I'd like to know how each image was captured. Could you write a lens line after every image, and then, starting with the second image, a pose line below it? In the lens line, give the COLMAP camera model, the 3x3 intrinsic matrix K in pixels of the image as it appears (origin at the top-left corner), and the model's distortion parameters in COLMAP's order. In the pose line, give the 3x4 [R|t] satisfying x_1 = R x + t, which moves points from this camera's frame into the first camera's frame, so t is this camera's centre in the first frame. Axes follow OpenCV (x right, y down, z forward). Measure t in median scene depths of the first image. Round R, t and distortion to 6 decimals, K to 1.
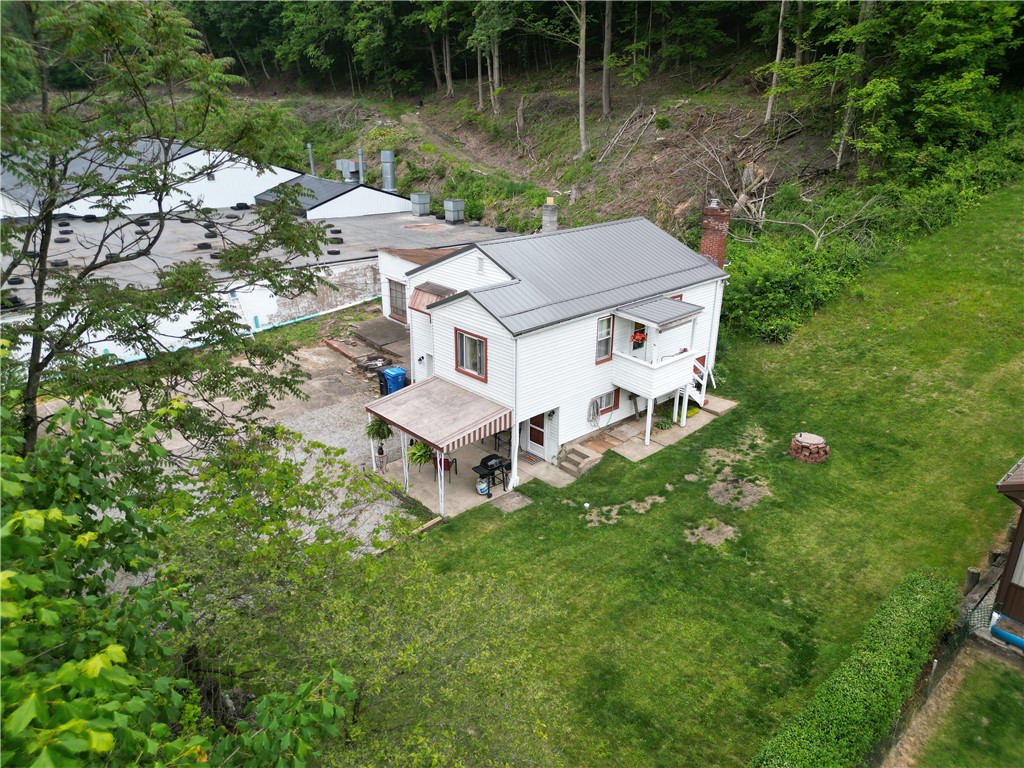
lens RADIAL K [[714.5, 0, 507.6], [0, 714.5, 384.0], [0, 0, 1]] dist [0.070961, -0.081343]
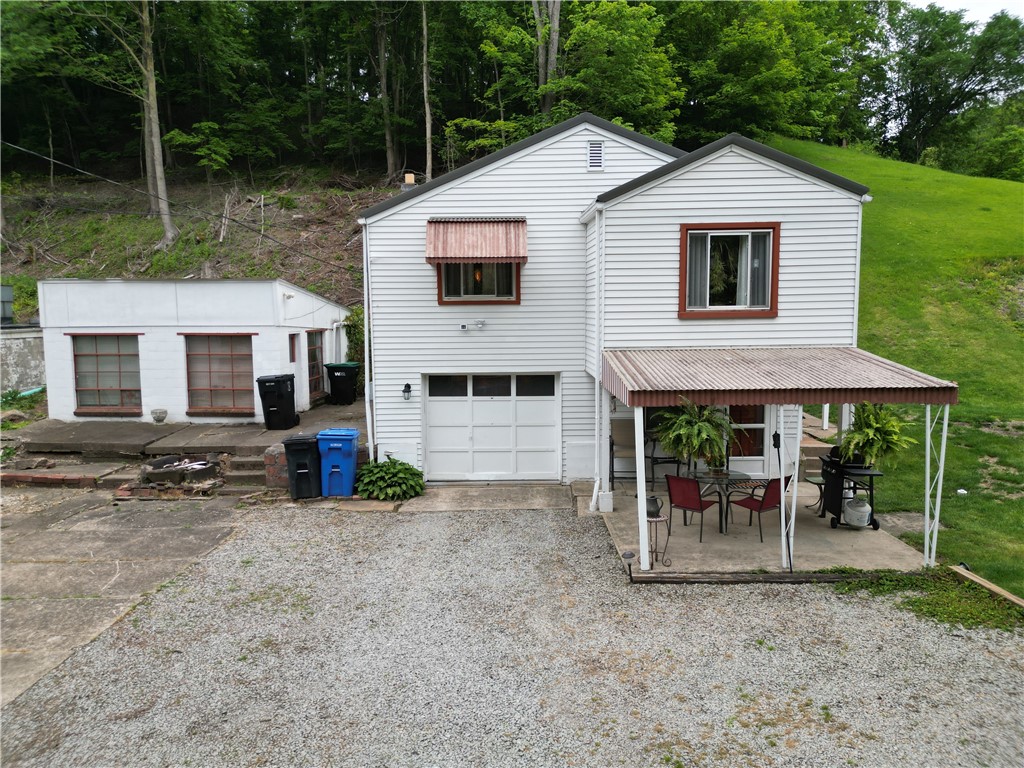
lens RADIAL K [[714.5, 0, 507.6], [0, 714.5, 384.0], [0, 0, 1]] dist [0.070961, -0.081343]
pose [[0.669897, -0.083678, 0.737723, -0.525650], [0.286118, 0.945979, -0.152512, 0.066122], [-0.685109, 0.313244, 0.657650, 0.776862]]
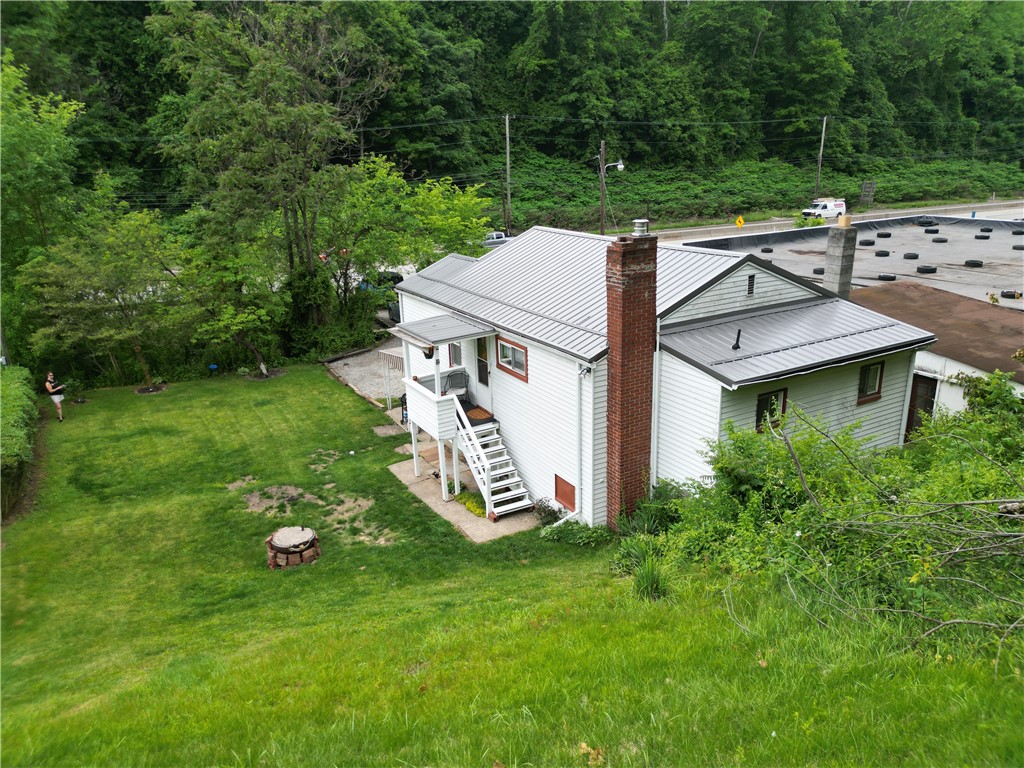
lens RADIAL K [[714.5, 0, 507.6], [0, 714.5, 384.0], [0, 0, 1]] dist [0.070961, -0.081343]
pose [[-0.224833, 0.299596, -0.927196, 0.959062], [-0.333542, 0.870410, 0.362127, -0.363760], [0.915533, 0.390677, -0.095769, 1.189146]]
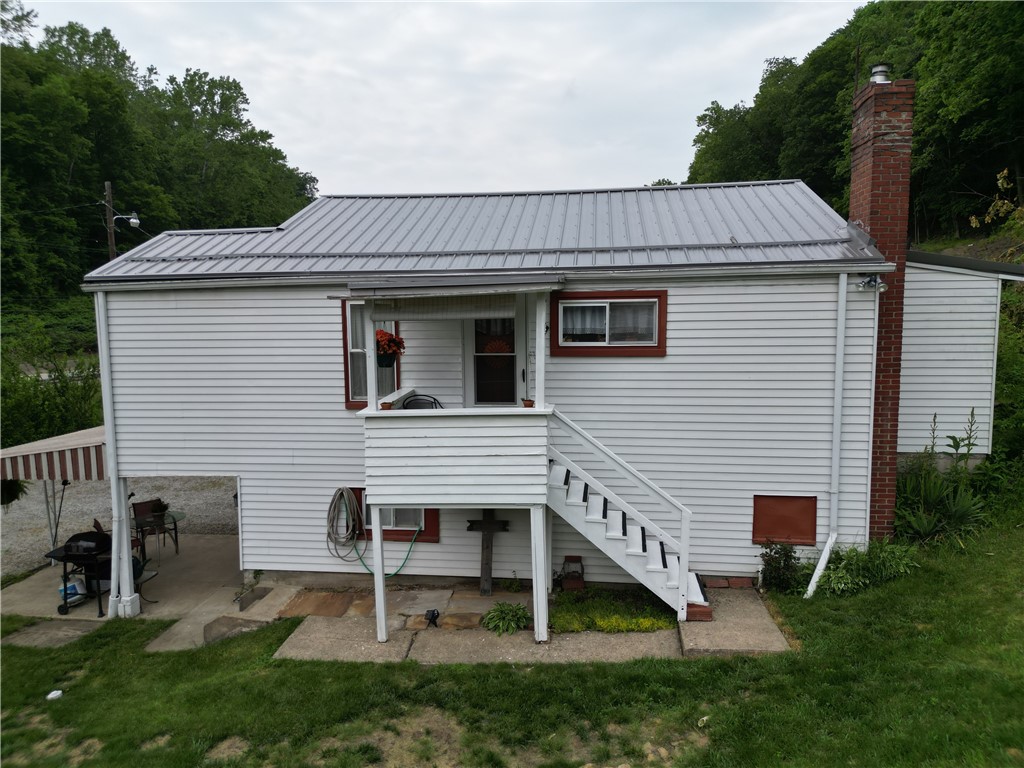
lens RADIAL K [[714.5, 0, 507.6], [0, 714.5, 384.0], [0, 0, 1]] dist [0.070961, -0.081343]
pose [[0.656526, 0.064784, -0.751516, 0.530638], [-0.265270, 0.952493, -0.149631, -0.002379], [0.706119, 0.297592, 0.642522, 0.806628]]
